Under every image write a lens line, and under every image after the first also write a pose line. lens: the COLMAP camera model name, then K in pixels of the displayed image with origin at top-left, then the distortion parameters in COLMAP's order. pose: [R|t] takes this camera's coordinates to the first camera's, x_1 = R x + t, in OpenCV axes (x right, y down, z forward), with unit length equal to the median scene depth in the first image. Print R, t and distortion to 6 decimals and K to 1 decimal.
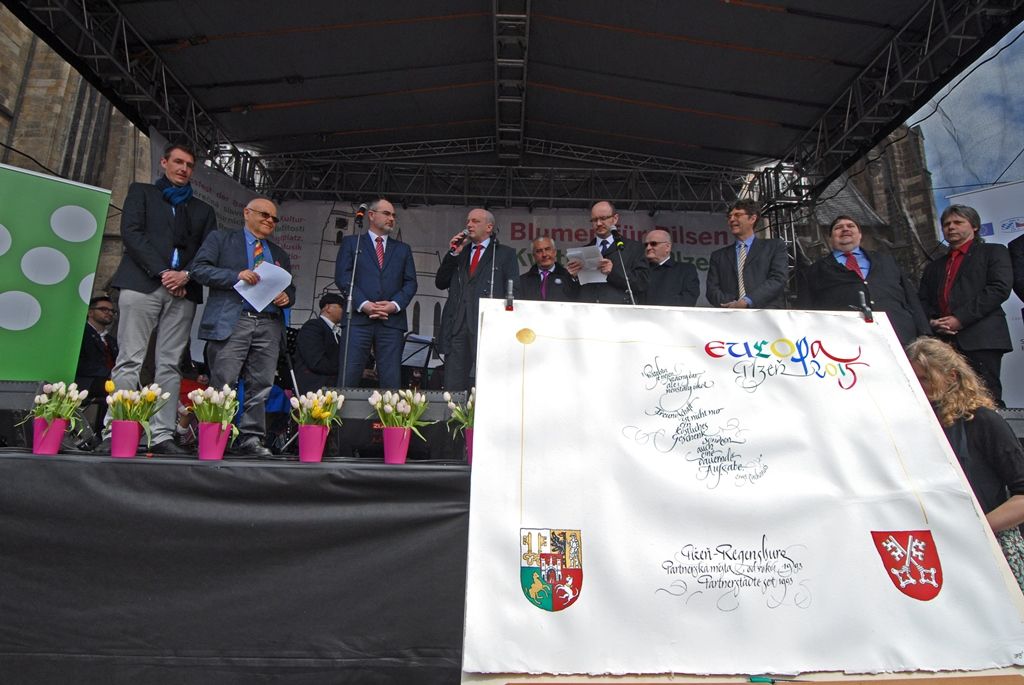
lens RADIAL K [[535.2, 0, 515.7], [0, 535.2, 341.0], [0, 0, 1]] dist [0.033382, -0.037834]
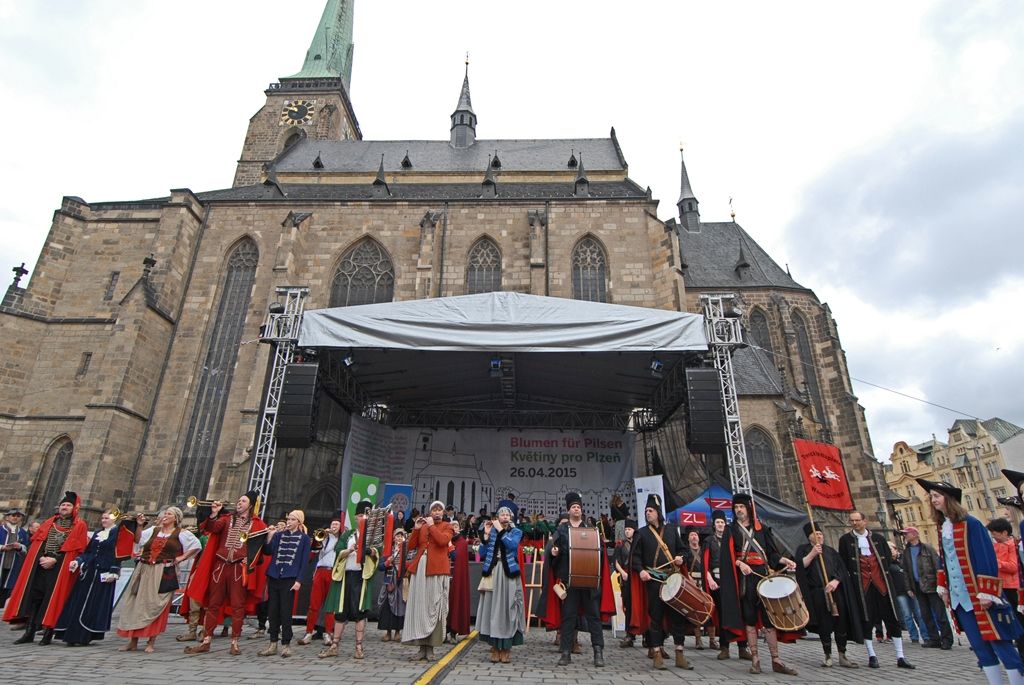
lens RADIAL K [[535.2, 0, 518.0], [0, 535.2, 346.7], [0, 0, 1]] dist [0.033382, -0.037834]
pose [[0.999675, -0.012169, -0.022392, 0.065073], [0.007802, 0.982583, -0.185658, -0.180521], [0.024261, 0.185423, 0.982359, -0.981514]]
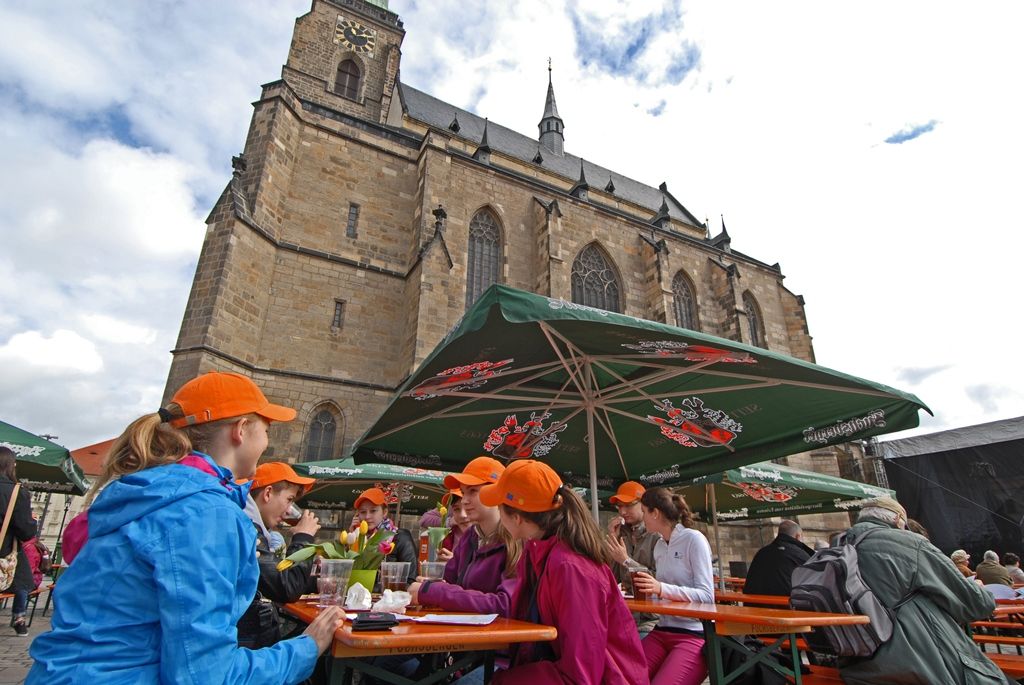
lens RADIAL K [[535.2, 0, 517.6], [0, 535.2, 347.5], [0, 0, 1]] dist [0.033382, -0.037834]
pose [[0.883631, 0.173460, 0.434866, -3.499788], [-0.097363, 0.976609, -0.191715, -0.122706], [-0.457949, 0.127065, 0.879851, -0.391101]]
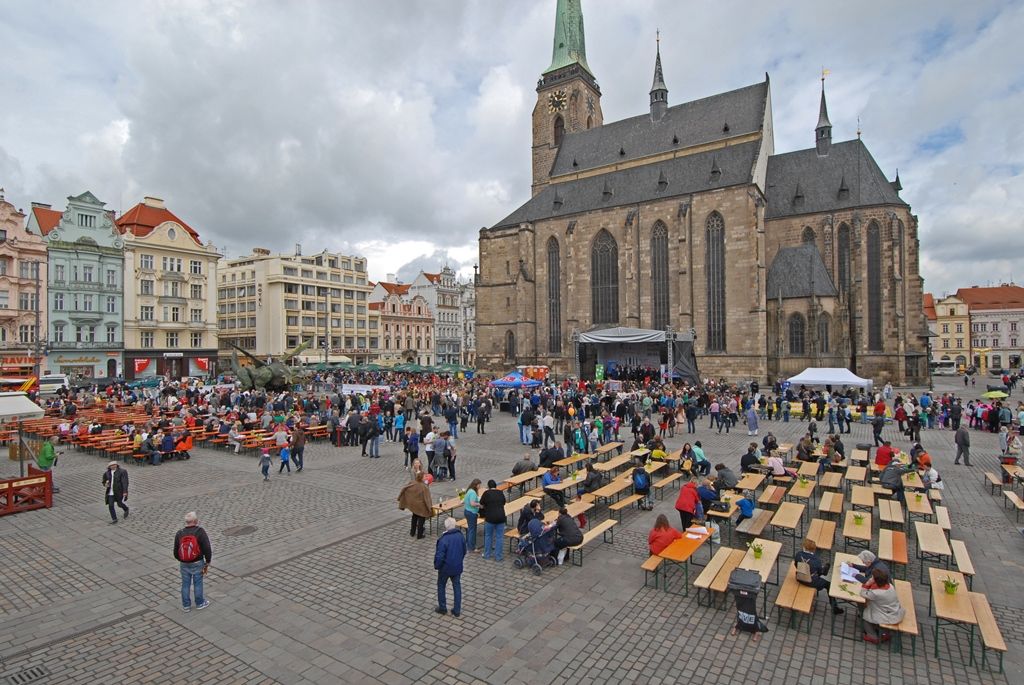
lens RADIAL K [[535.2, 0, 515.5], [0, 535.2, 349.3], [0, 0, 1]] dist [0.033382, -0.037834]
pose [[0.830544, -0.022901, -0.556481, 2.458497], [0.137690, 0.976583, 0.165311, -1.558735], [0.539664, -0.213920, 0.814249, -5.391411]]
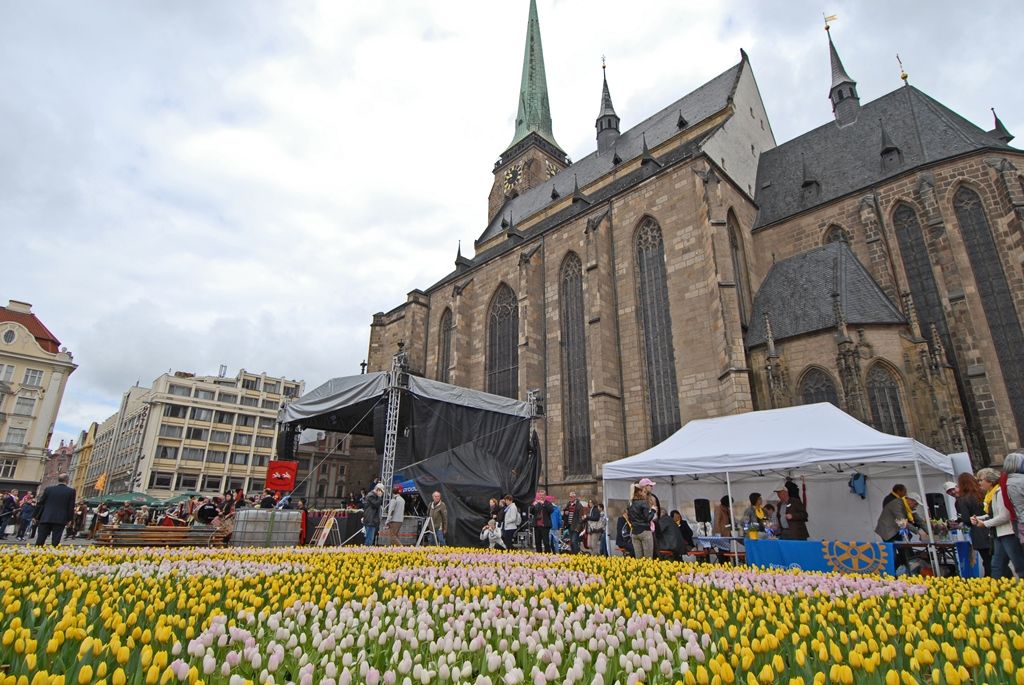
lens RADIAL K [[535.2, 0, 515.7], [0, 535.2, 343.8], [0, 0, 1]] dist [0.033382, -0.037834]
pose [[0.690998, -0.243786, -0.680507, 2.582214], [0.151120, 0.969331, -0.193805, -0.091771], [0.706883, 0.031081, 0.706647, -0.870717]]
